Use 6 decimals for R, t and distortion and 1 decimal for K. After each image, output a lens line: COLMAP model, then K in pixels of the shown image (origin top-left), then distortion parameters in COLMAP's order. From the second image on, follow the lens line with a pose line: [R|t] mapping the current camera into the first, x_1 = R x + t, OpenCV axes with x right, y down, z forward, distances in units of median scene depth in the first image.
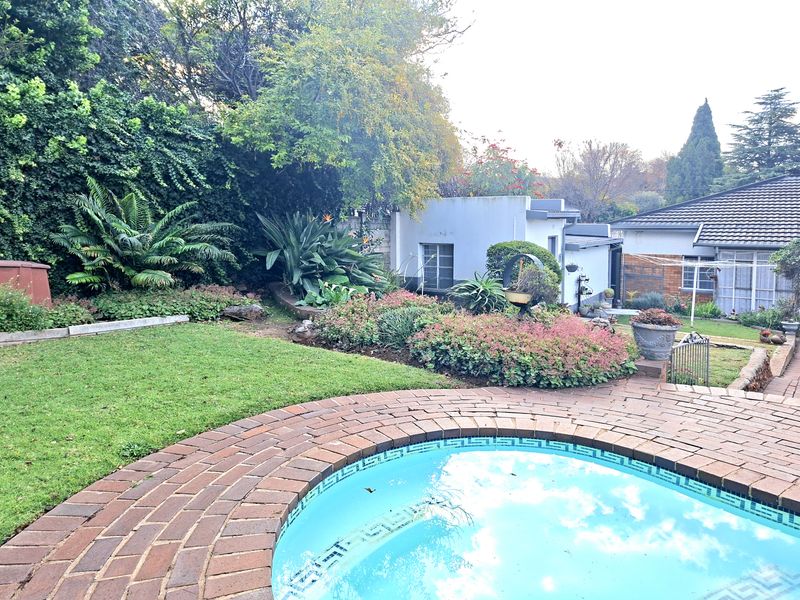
lens RADIAL K [[511.4, 0, 360.0], [0, 511.4, 265.1], [0, 0, 1]] dist [0.005147, -0.016181]
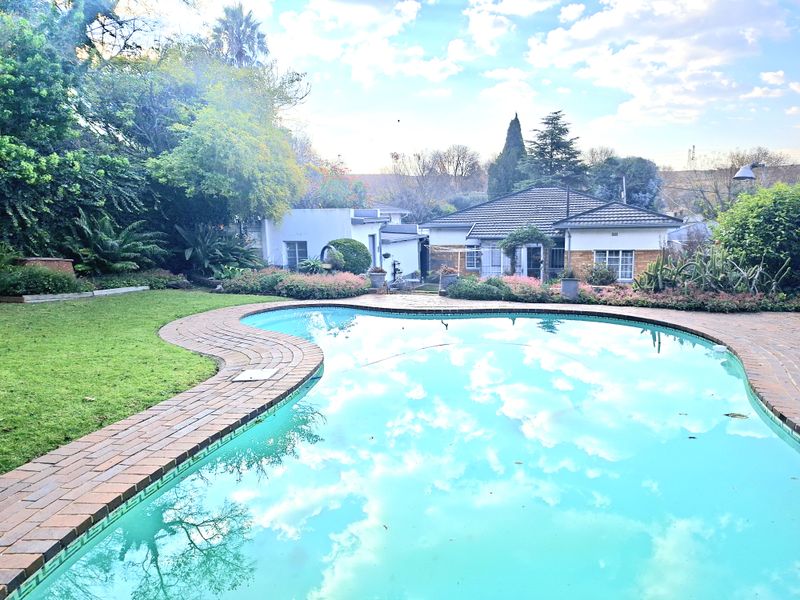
lens RADIAL K [[482.3, 0, 364.4], [0, 482.3, 301.2], [0, 0, 1]] dist [0.027187, -0.034513]
pose [[0.962752, -0.060392, 0.263557, -0.046391], [0.038894, 0.995532, 0.086040, 0.025876], [-0.267575, -0.072585, 0.960799, -0.594620]]
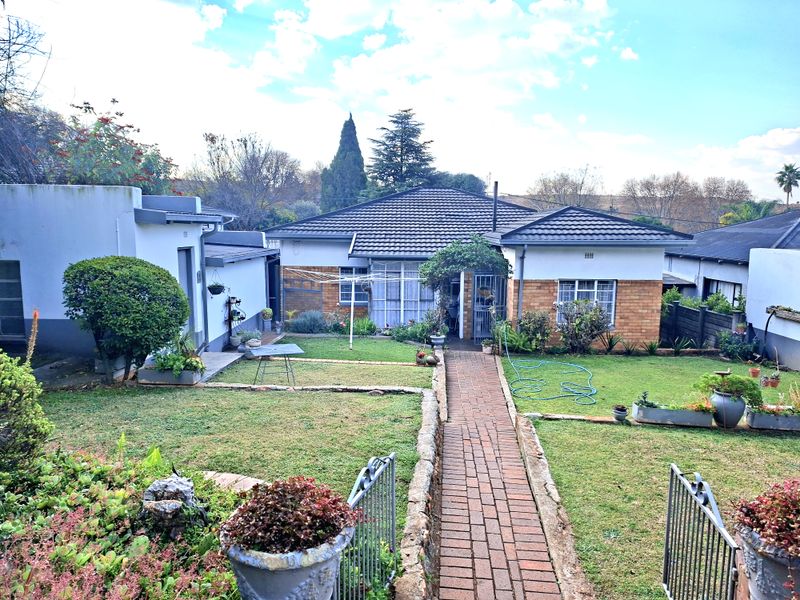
lens RADIAL K [[538.9, 0, 400.0], [0, 538.9, 300.0], [0, 0, 1]] dist [0.072782, -0.086740]
pose [[0.779016, -0.065928, 0.623528, 0.210267], [0.037170, 0.997564, 0.059037, -0.027244], [-0.625901, -0.022814, 0.779568, 0.337342]]
